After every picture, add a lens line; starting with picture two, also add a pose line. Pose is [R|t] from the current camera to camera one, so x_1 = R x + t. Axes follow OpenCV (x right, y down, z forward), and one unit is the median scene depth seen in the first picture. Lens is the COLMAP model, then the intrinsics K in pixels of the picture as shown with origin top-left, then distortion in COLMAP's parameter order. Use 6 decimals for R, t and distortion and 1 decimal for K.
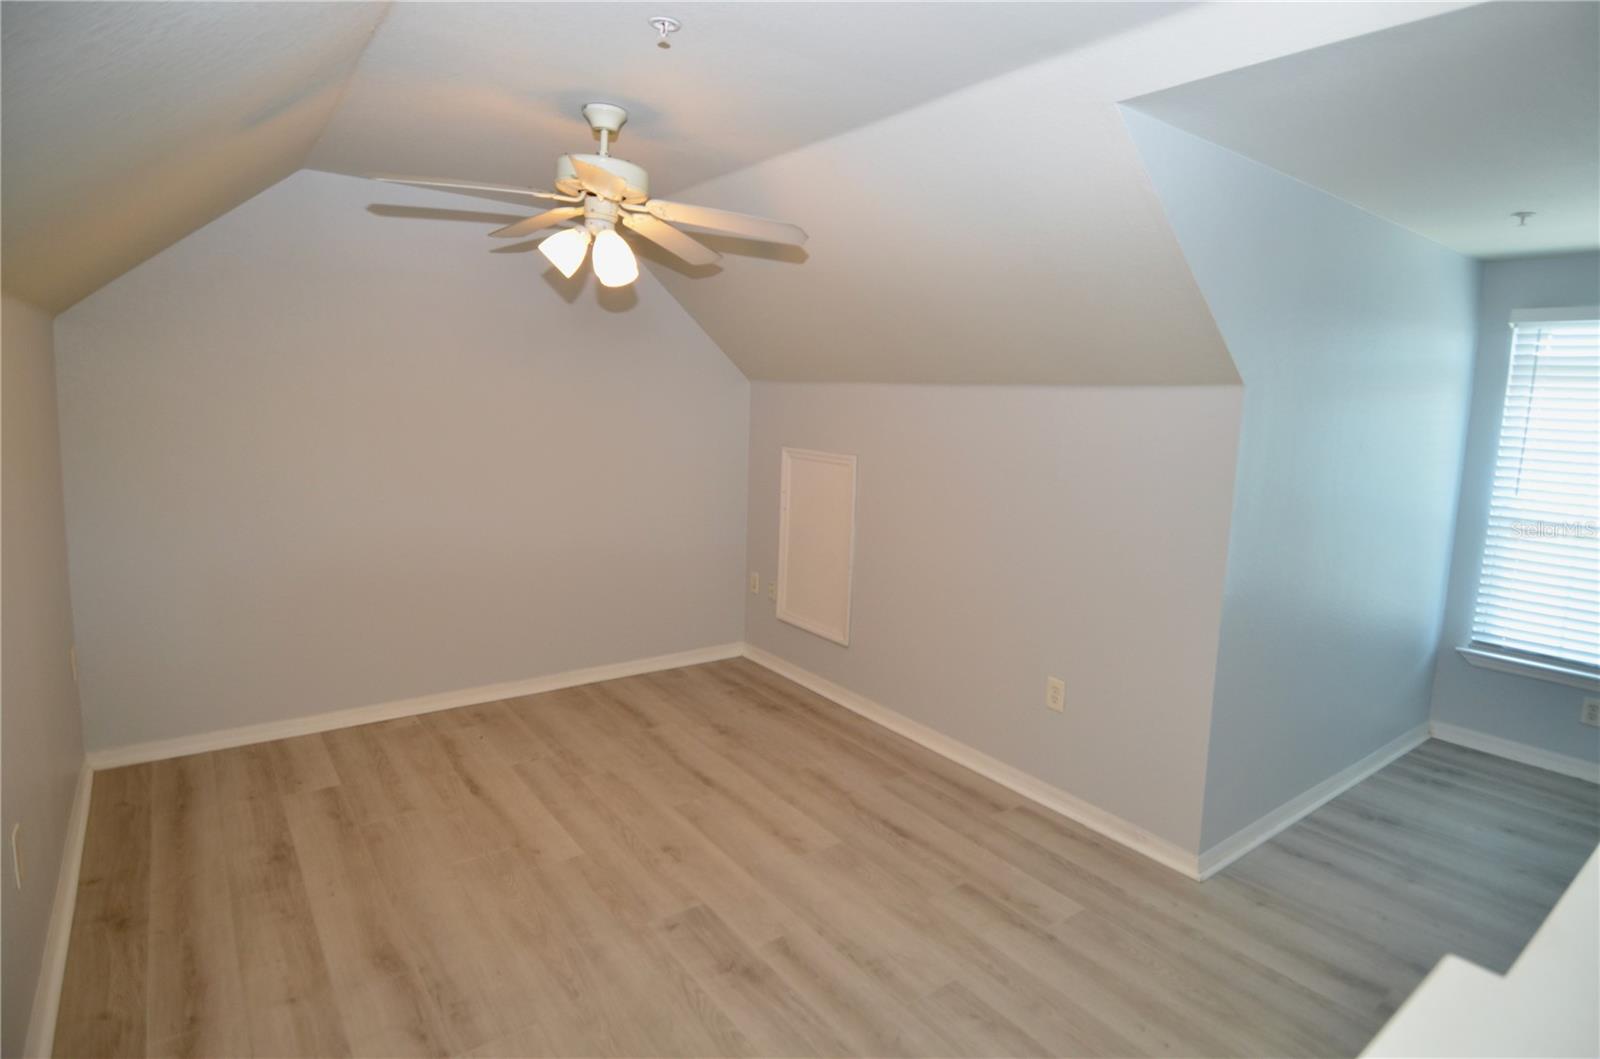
lens RADIAL K [[829.4, 0, 823.9], [0, 829.4, 516.5], [0, 0, 1]] dist [0.053589, -0.061101]
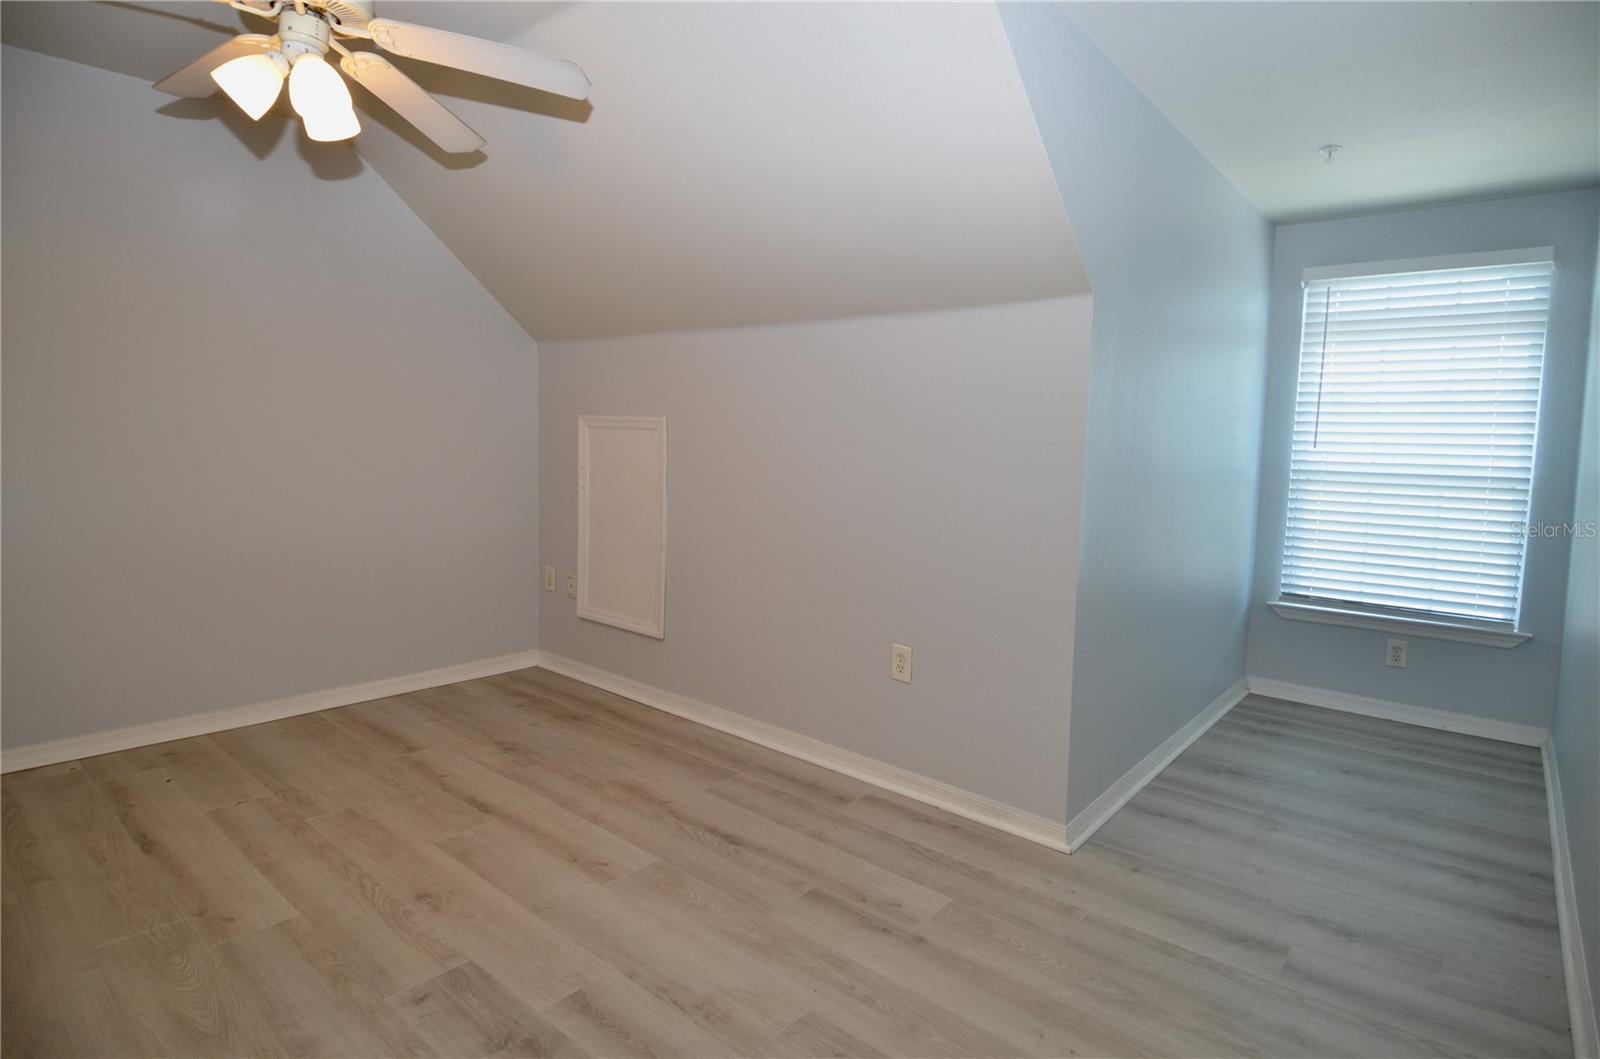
lens RADIAL K [[826.9, 0, 822.0], [0, 826.9, 515.8], [0, 0, 1]] dist [0.047989, -0.055566]
pose [[0.975391, -0.029312, 0.218524, 0.008655], [0.037523, 0.998733, -0.033519, 0.091792], [-0.217265, 0.040893, 0.975256, 0.170284]]
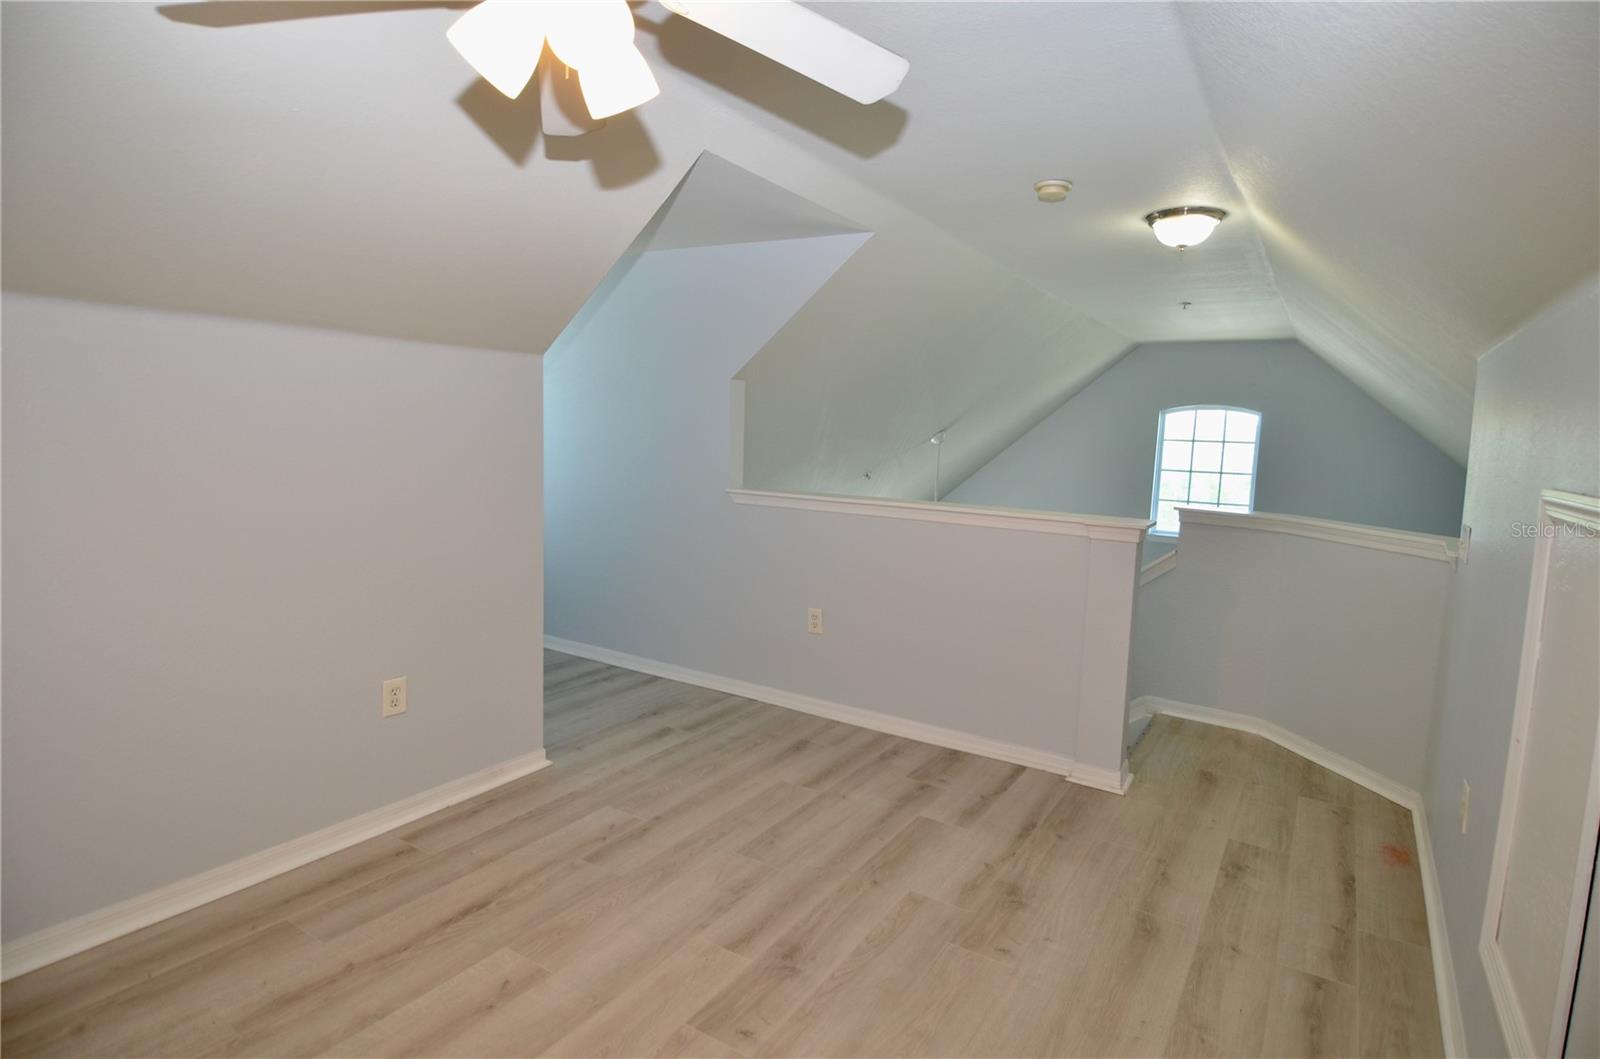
lens RADIAL K [[827.2, 0, 825.0], [0, 827.2, 514.9], [0, 0, 1]] dist [0.050863, -0.057982]
pose [[-0.354714, -0.146505, 0.923425, -0.716104], [0.073527, 0.980218, 0.183759, -0.106690], [-0.932079, 0.133078, -0.336925, 0.936141]]
